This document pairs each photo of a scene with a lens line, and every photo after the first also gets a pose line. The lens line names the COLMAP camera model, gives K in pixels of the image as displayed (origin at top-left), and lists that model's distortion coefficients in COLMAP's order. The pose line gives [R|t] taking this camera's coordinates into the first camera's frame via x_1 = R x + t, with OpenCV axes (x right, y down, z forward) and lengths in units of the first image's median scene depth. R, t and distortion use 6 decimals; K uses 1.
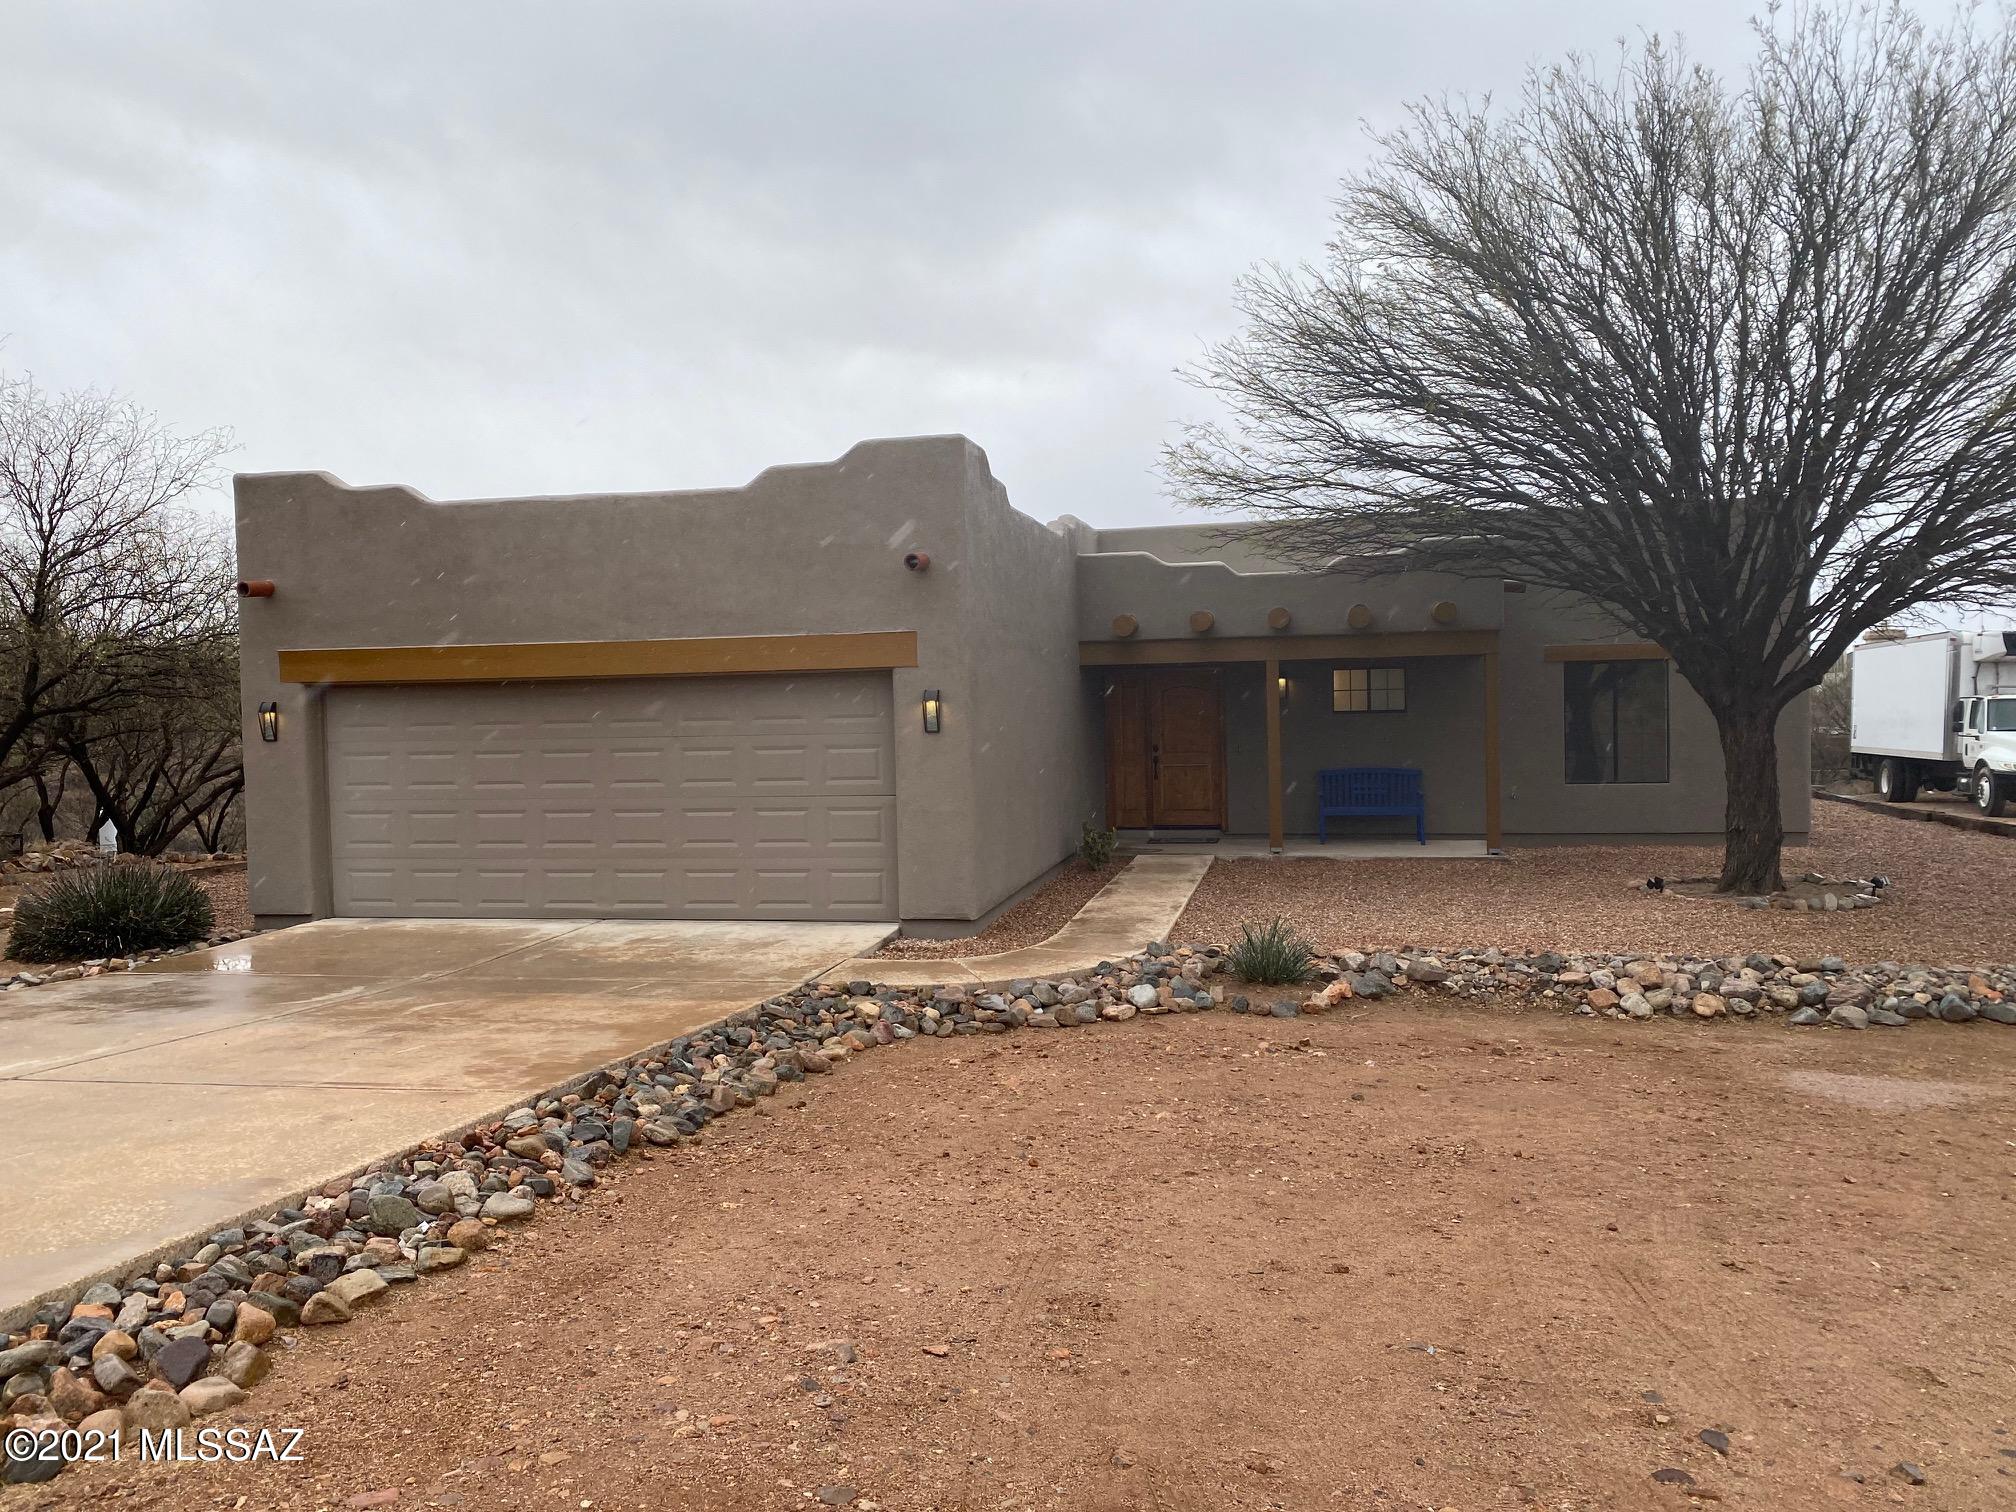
lens RADIAL K [[1499.8, 0, 1001.3], [0, 1499.8, 748.2], [0, 0, 1]] dist [0.006853, -0.001762]
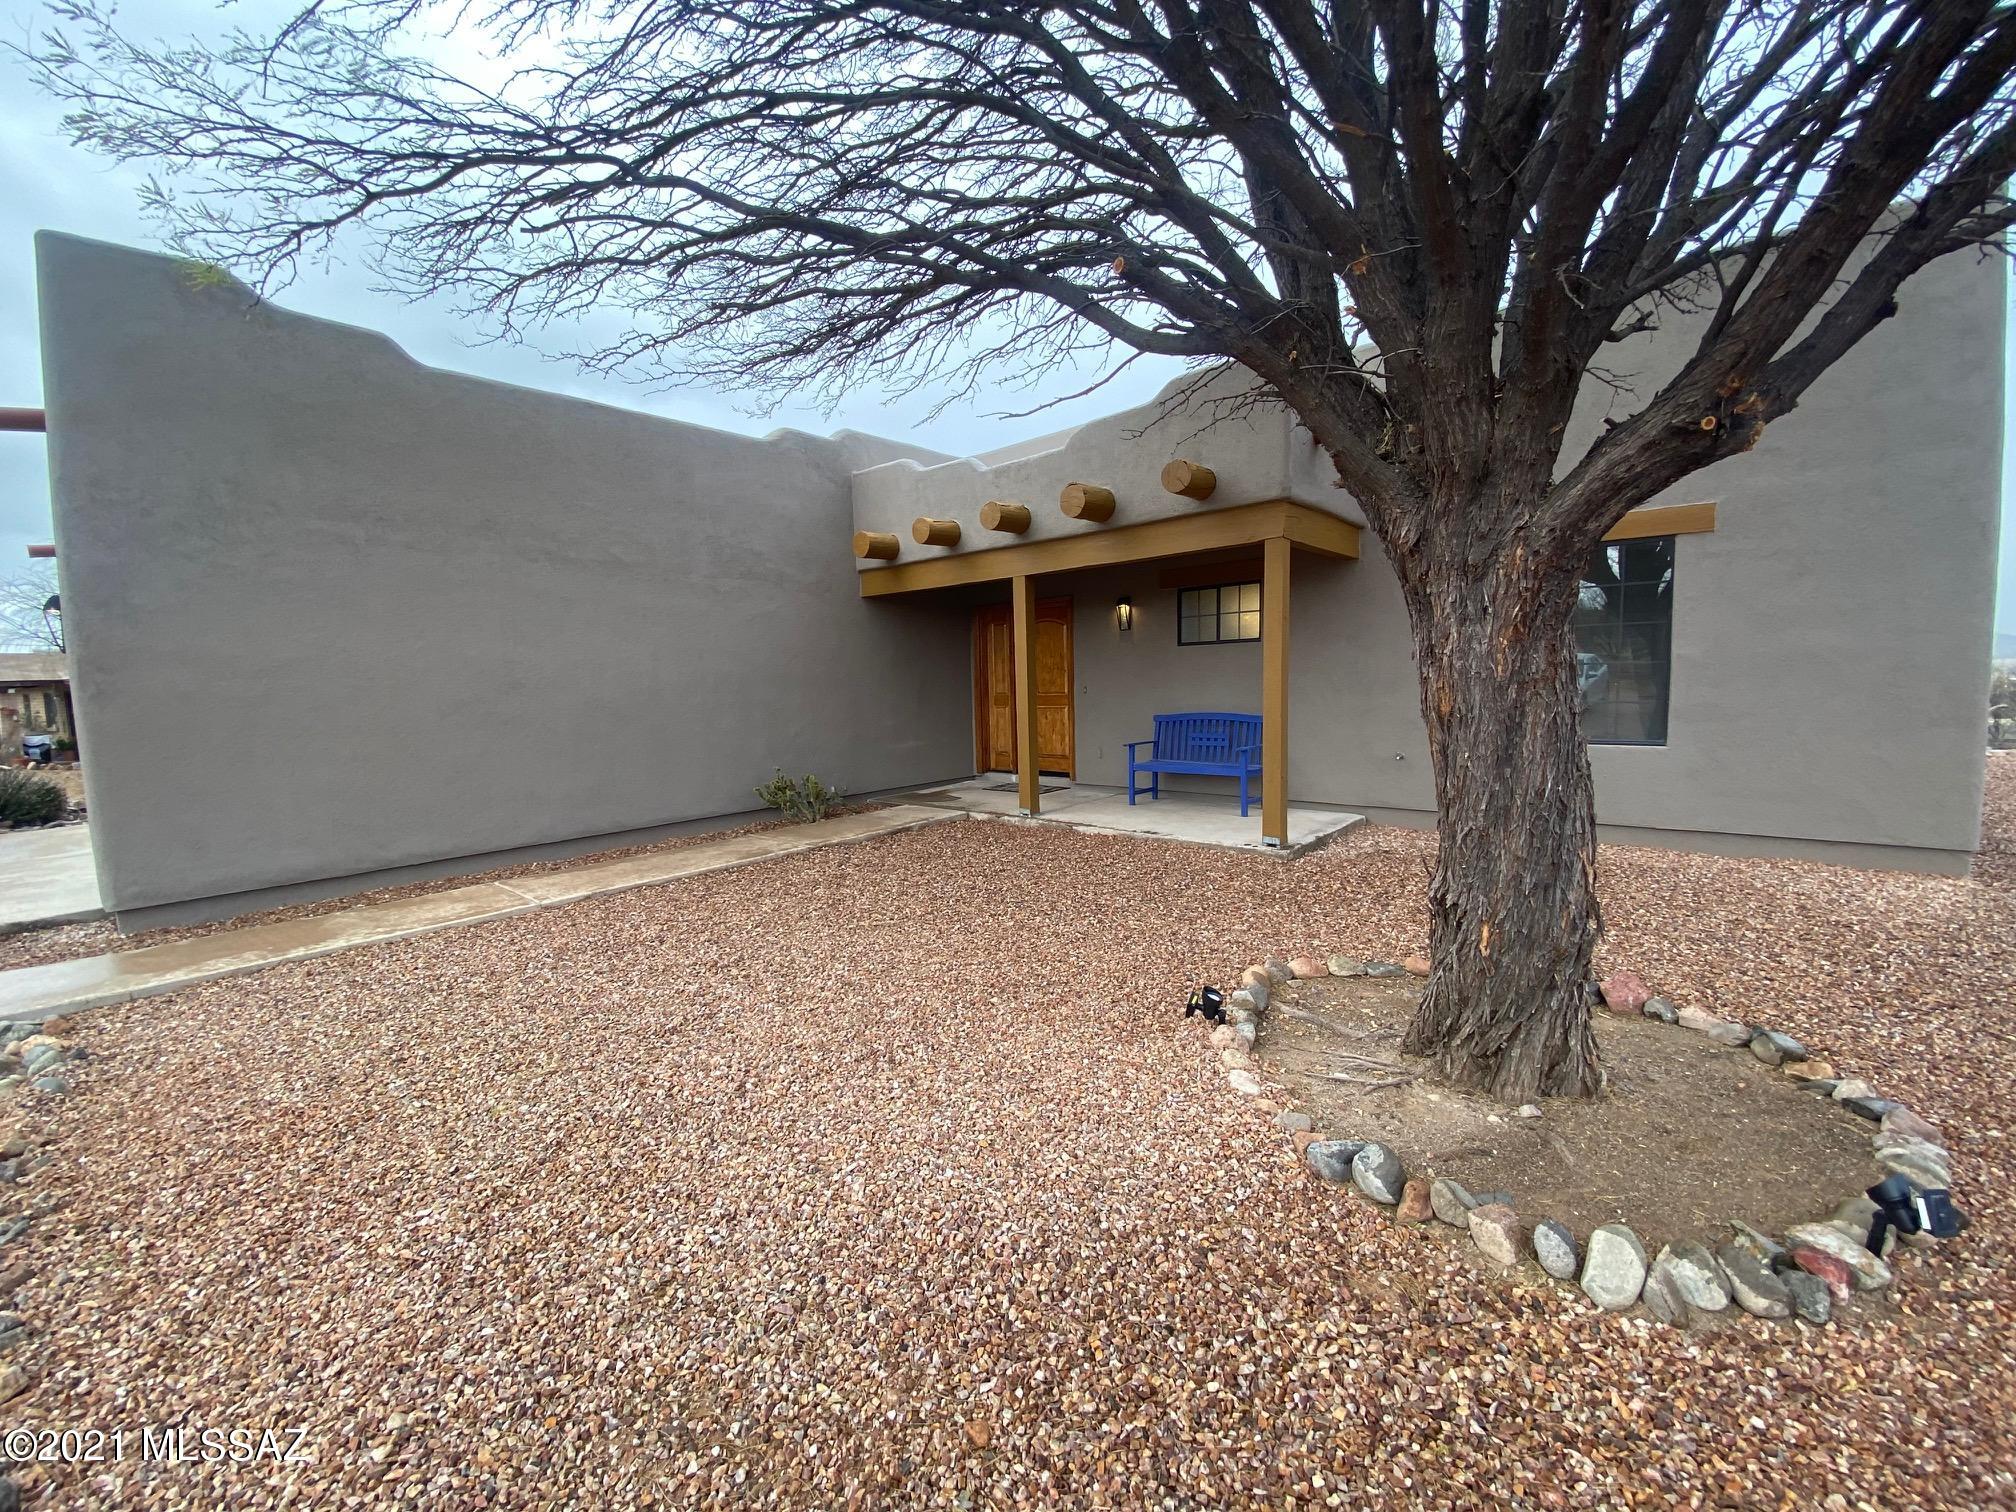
lens RADIAL K [[809.9, 0, 996.7], [0, 809.9, 748.2], [0, 0, 1]] dist [0.014561, -0.019732]
pose [[0.864035, 0.037126, -0.502062, 0.350737], [-0.004950, 0.997855, 0.065270, 0.004099], [0.503408, -0.053910, 0.862365, 0.556758]]
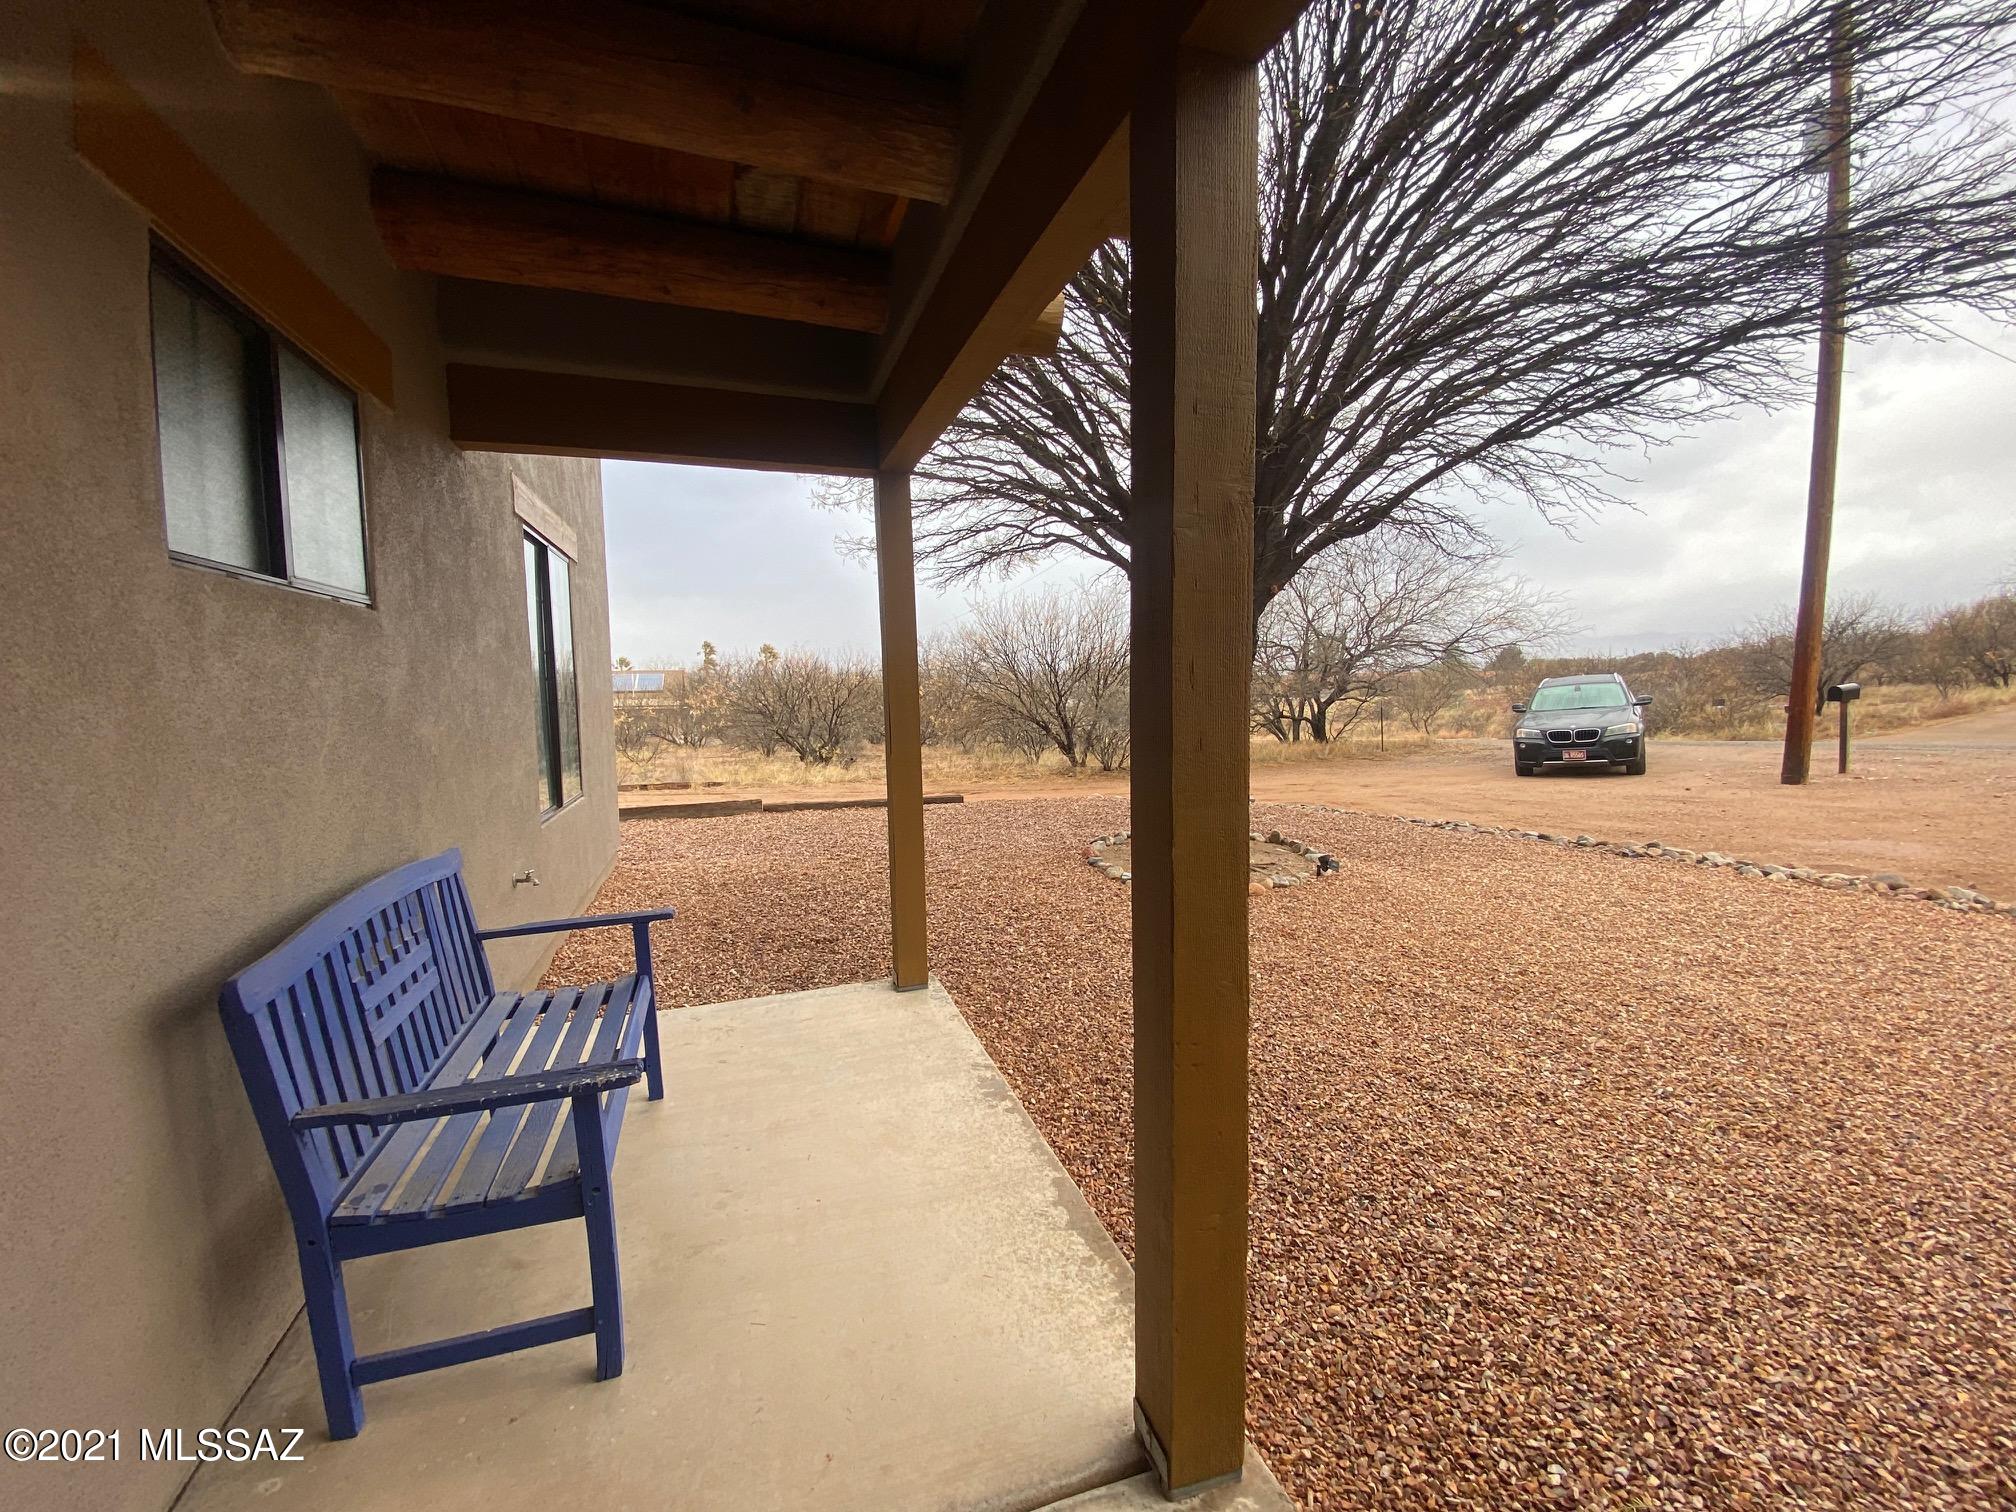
lens RADIAL K [[809.9, 0, 996.7], [0, 809.9, 748.2], [0, 0, 1]] dist [0.014561, -0.019732]
pose [[-0.484686, -0.044053, 0.873578, 0.113144], [0.040129, 0.996559, 0.072520, -0.007962], [-0.873767, 0.070205, -0.481250, 0.948723]]
